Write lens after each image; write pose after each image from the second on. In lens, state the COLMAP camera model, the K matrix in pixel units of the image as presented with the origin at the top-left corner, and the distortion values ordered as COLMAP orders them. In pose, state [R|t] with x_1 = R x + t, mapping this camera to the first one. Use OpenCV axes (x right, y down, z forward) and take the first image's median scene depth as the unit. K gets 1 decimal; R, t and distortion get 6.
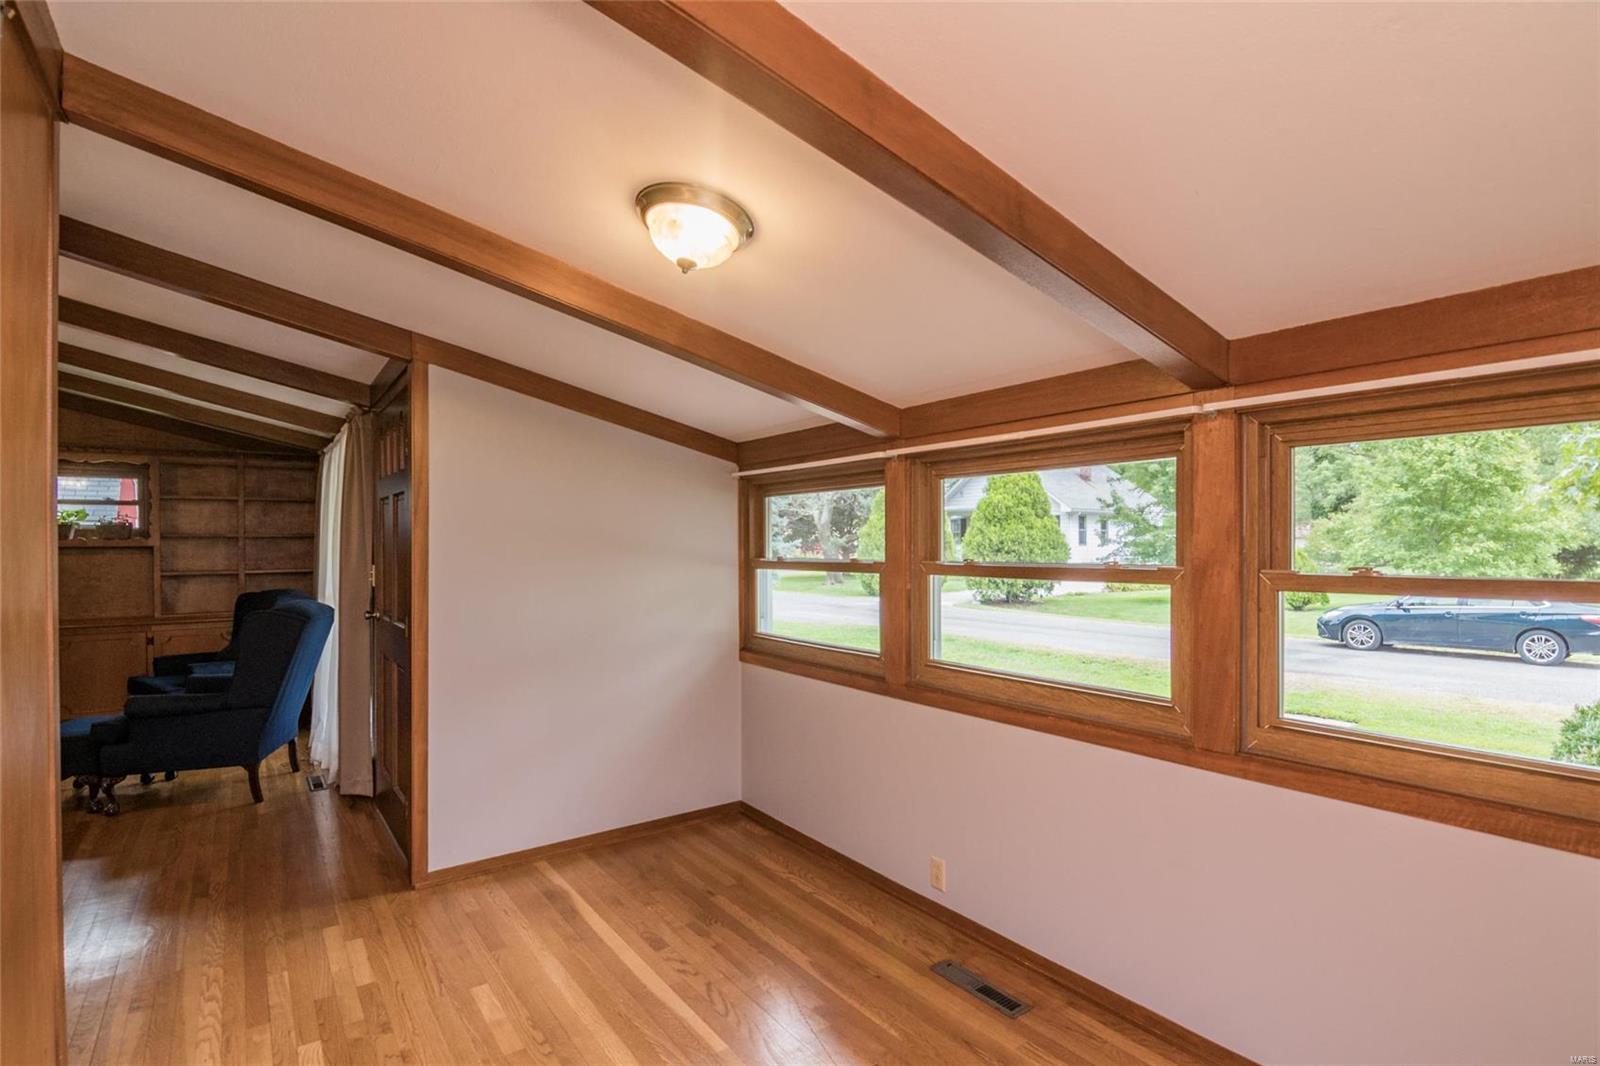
lens RADIAL K [[758.8, 0, 793.4], [0, 758.8, 540.8], [0, 0, 1]] dist [-0.019124, -0.000512]
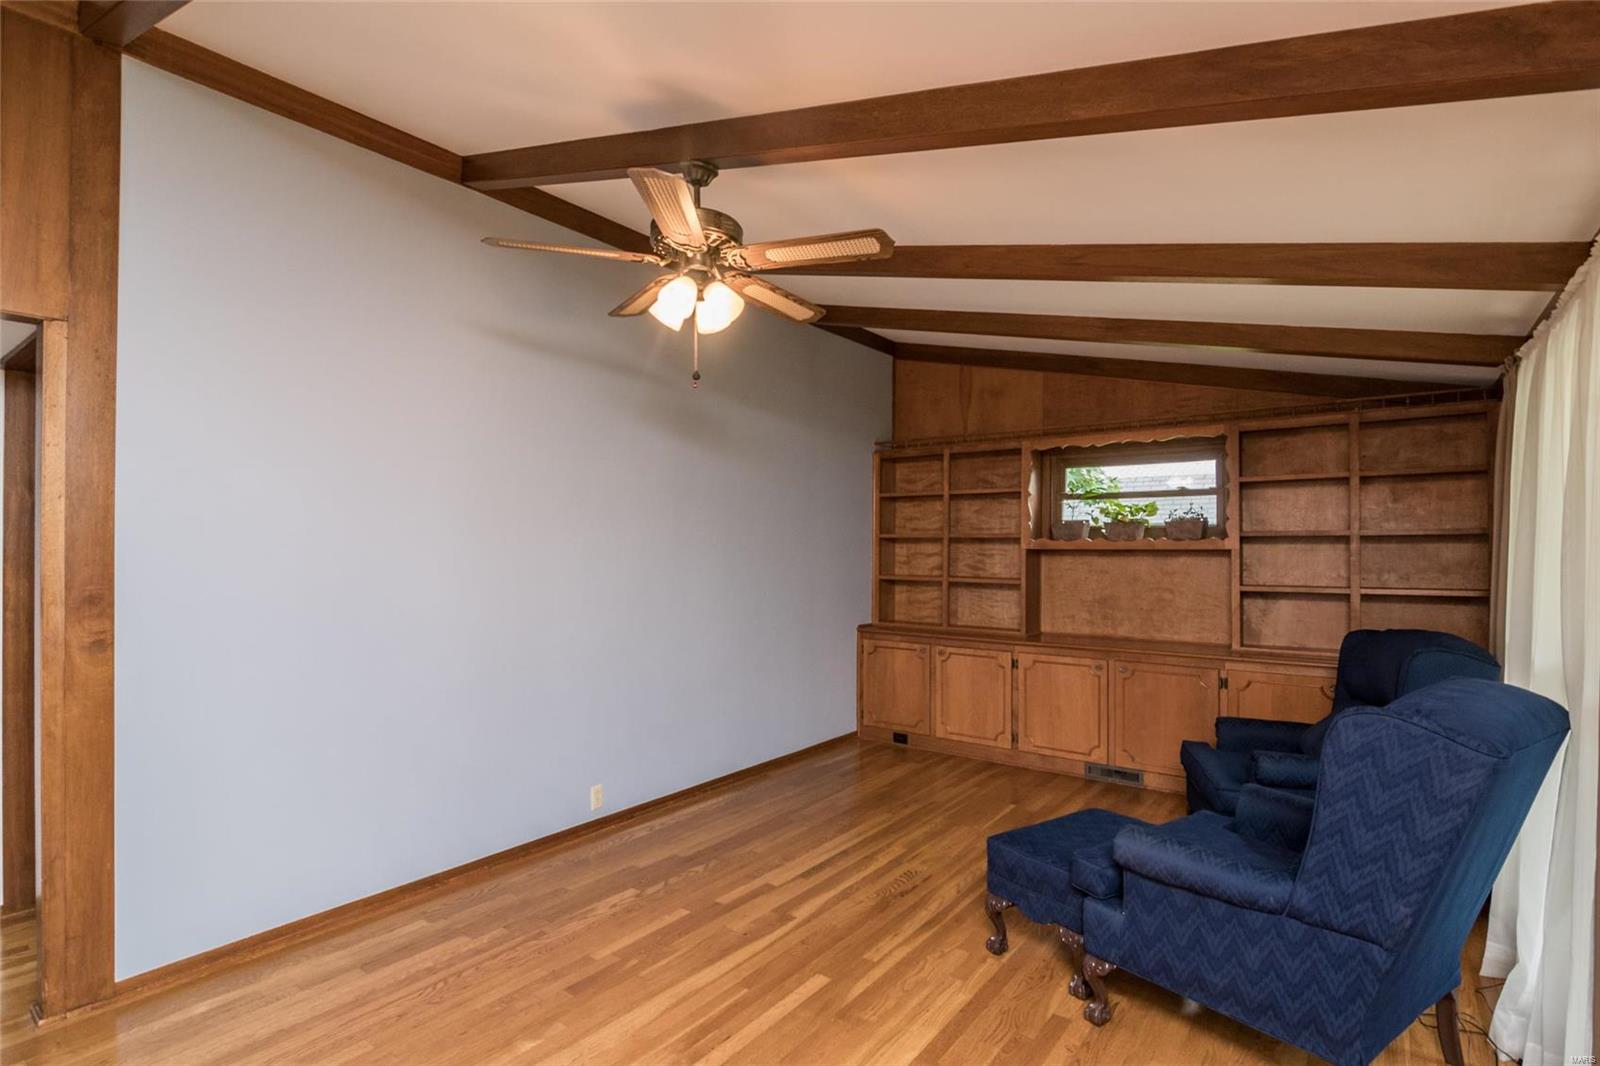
lens RADIAL K [[781.8, 0, 792.4], [0, 781.8, 547.2], [0, 0, 1]] dist [-0.010902, -0.000305]
pose [[0.286292, 0.004600, -0.958131, -0.260912], [-0.001060, 0.999989, 0.004485, 0.001909], [0.958142, -0.000269, 0.286294, 0.383787]]
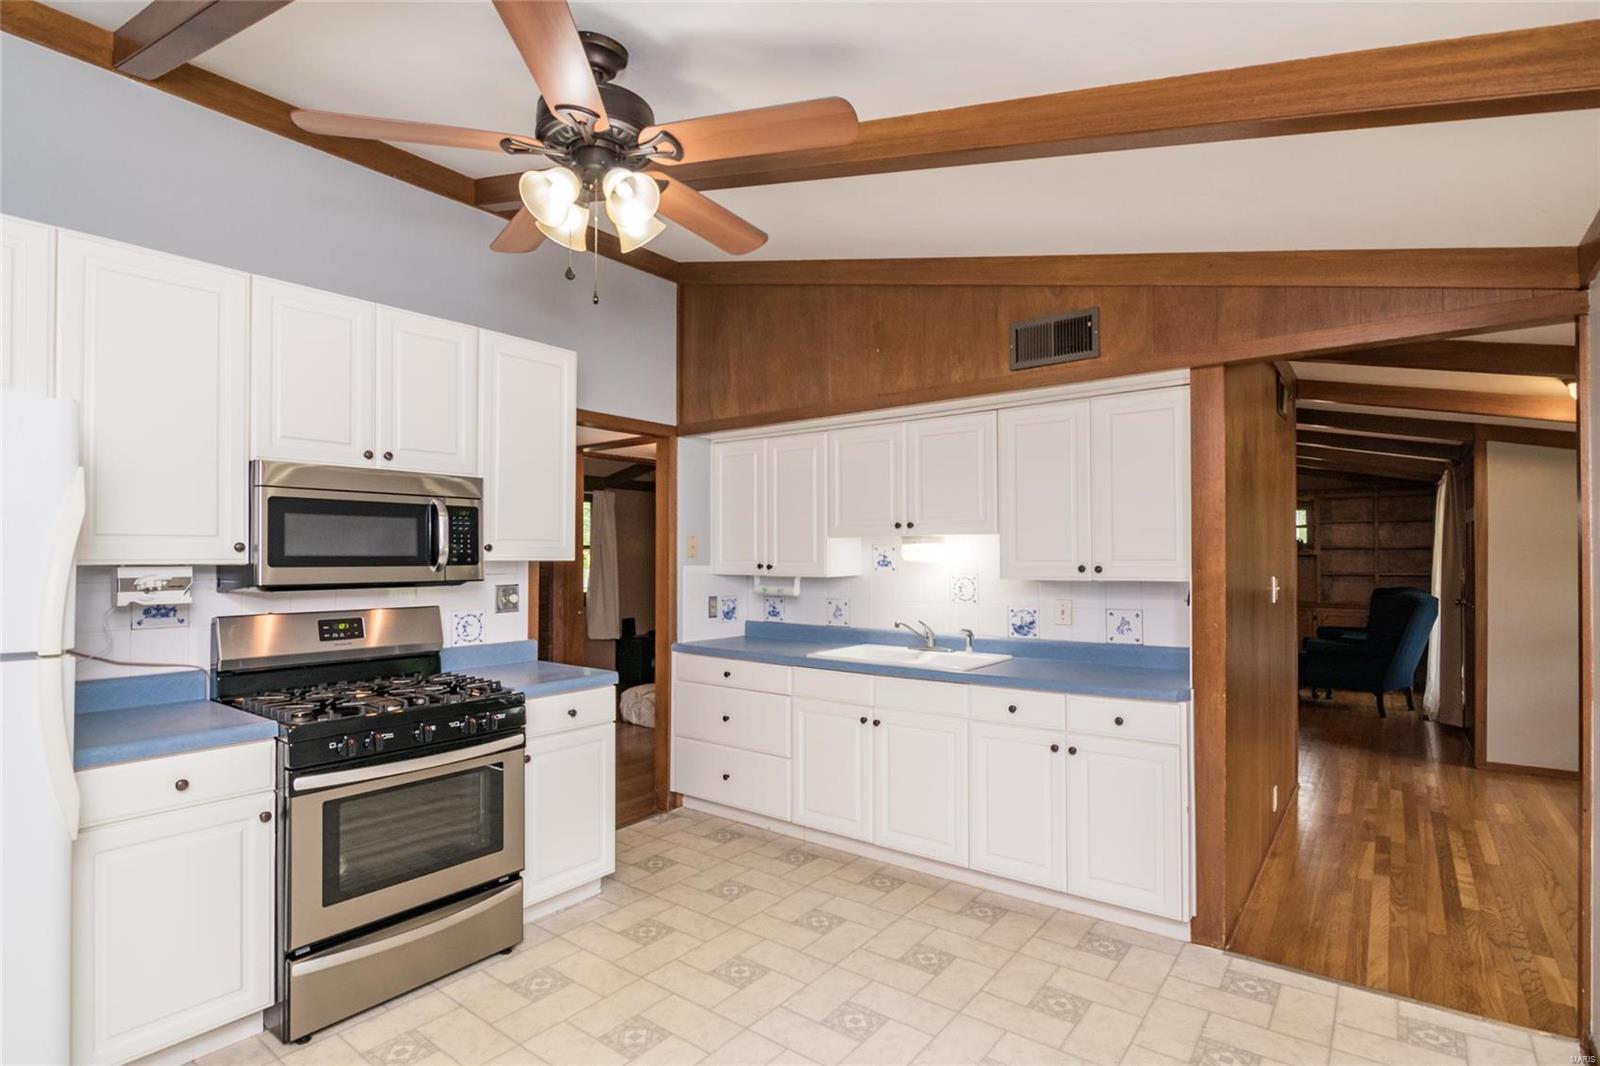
lens RADIAL K [[781.8, 0, 792.4], [0, 781.8, 547.2], [0, 0, 1]] dist [-0.010902, -0.000305]
pose [[0.279312, -0.003498, -0.960194, 0.343498], [-0.000142, 0.999993, -0.003684, -0.002372], [0.960200, 0.001166, 0.279309, -0.438621]]
